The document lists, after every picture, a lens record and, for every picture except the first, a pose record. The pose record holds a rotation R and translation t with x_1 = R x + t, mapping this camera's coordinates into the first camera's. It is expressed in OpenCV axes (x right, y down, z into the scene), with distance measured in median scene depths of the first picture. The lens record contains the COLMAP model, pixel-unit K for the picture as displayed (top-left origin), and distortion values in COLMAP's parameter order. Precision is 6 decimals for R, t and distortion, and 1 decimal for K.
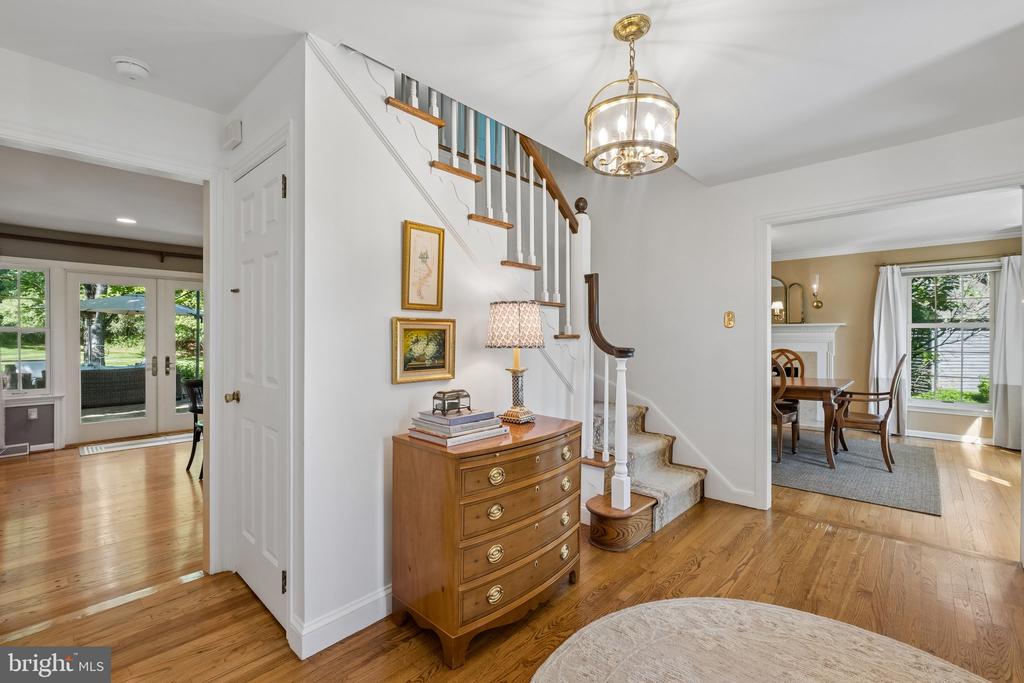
lens RADIAL K [[450.8, 0, 507.2], [0, 450.8, 337.8], [0, 0, 1]] dist [0.001784, 0.000483]
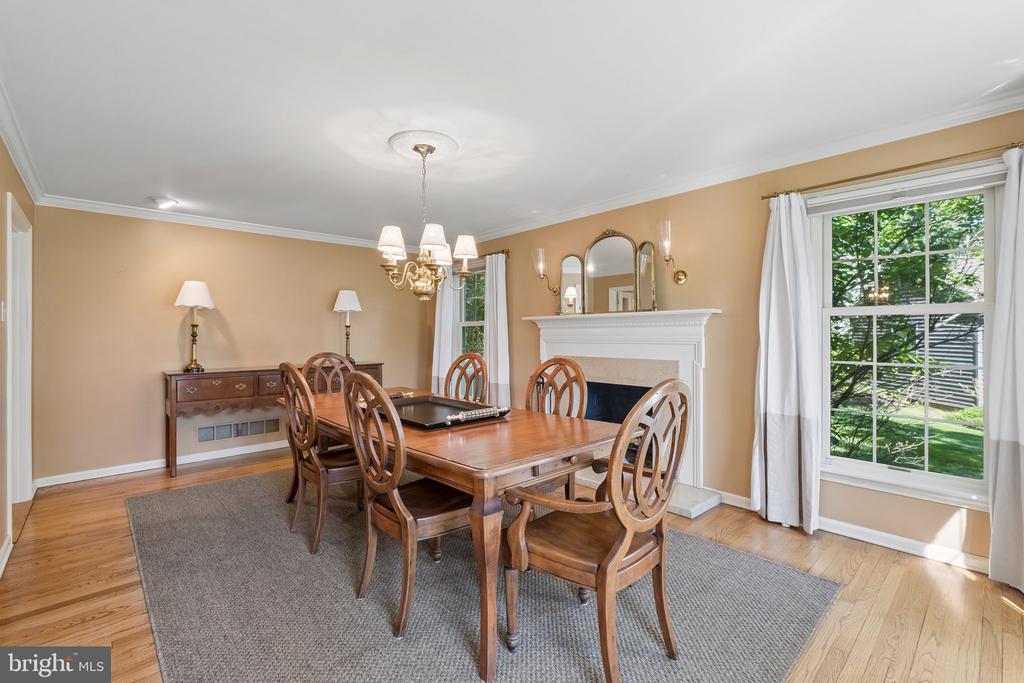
lens RADIAL K [[450.8, 0, 508.1], [0, 450.8, 336.9], [0, 0, 1]] dist [0.001784, 0.000483]
pose [[0.996691, -0.000227, -0.081279, 0.613842], [0.000125, 0.999999, -0.001254, 0.001374], [0.081279, 0.001240, 0.996691, 0.496349]]
